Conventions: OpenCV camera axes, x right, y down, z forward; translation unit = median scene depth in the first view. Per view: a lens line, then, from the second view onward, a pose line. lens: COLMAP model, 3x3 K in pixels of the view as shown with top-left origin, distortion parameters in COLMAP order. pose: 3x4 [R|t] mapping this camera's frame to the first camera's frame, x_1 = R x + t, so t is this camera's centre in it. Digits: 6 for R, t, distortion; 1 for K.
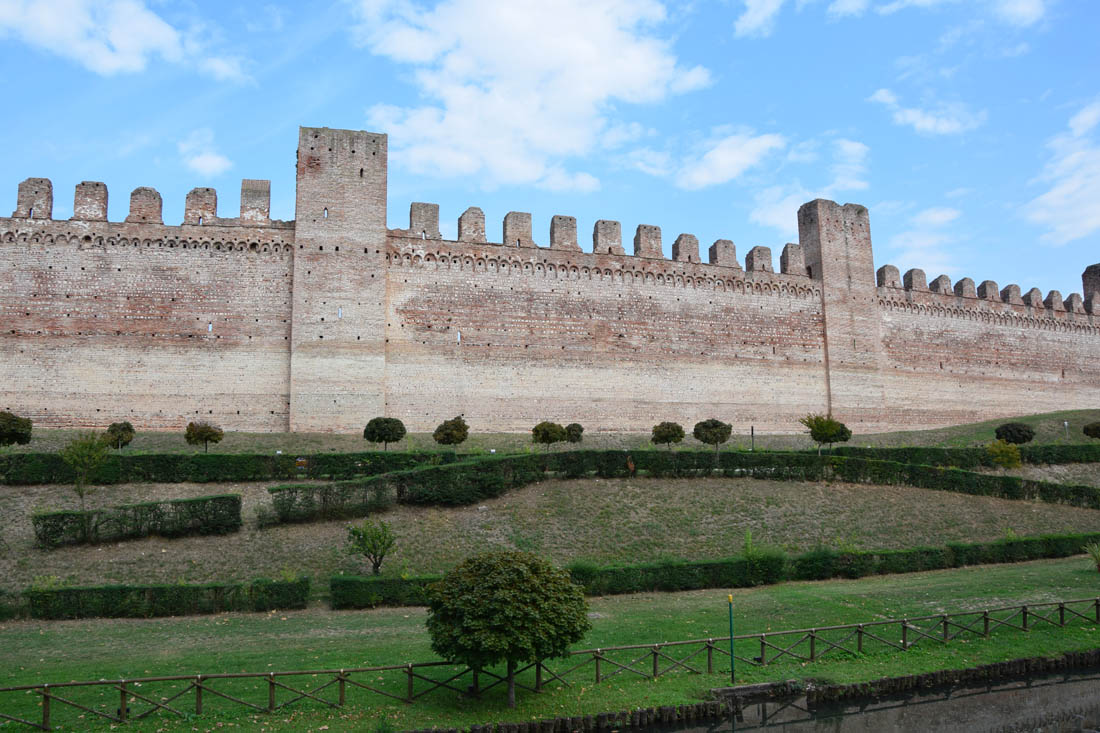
lens RADIAL K [[873.1, 0, 549.6], [0, 873.1, 360.7], [0, 0, 1]] dist [-0.100371, 0.004833]
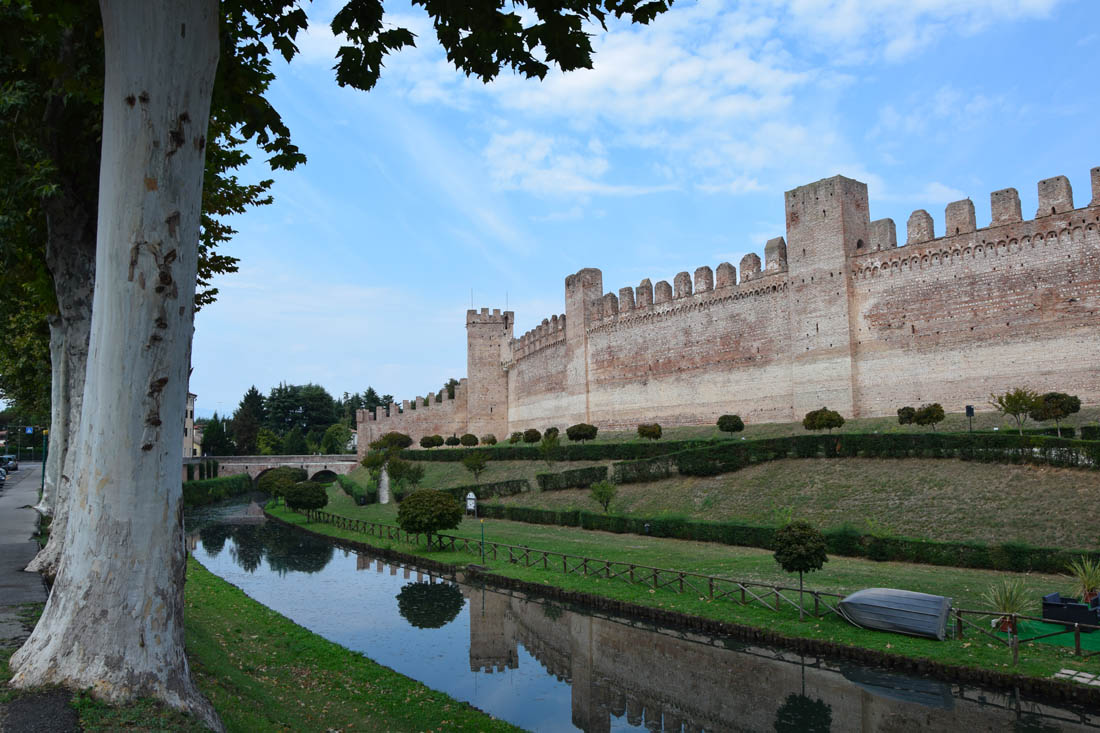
lens RADIAL K [[873.1, 0, 549.3], [0, 873.1, 369.9], [0, 0, 1]] dist [-0.100371, 0.004833]
pose [[0.273409, -0.083460, -0.958270, 0.840066], [0.128816, 0.990432, -0.049508, 0.018309], [0.953233, -0.109905, 0.281544, 0.237626]]
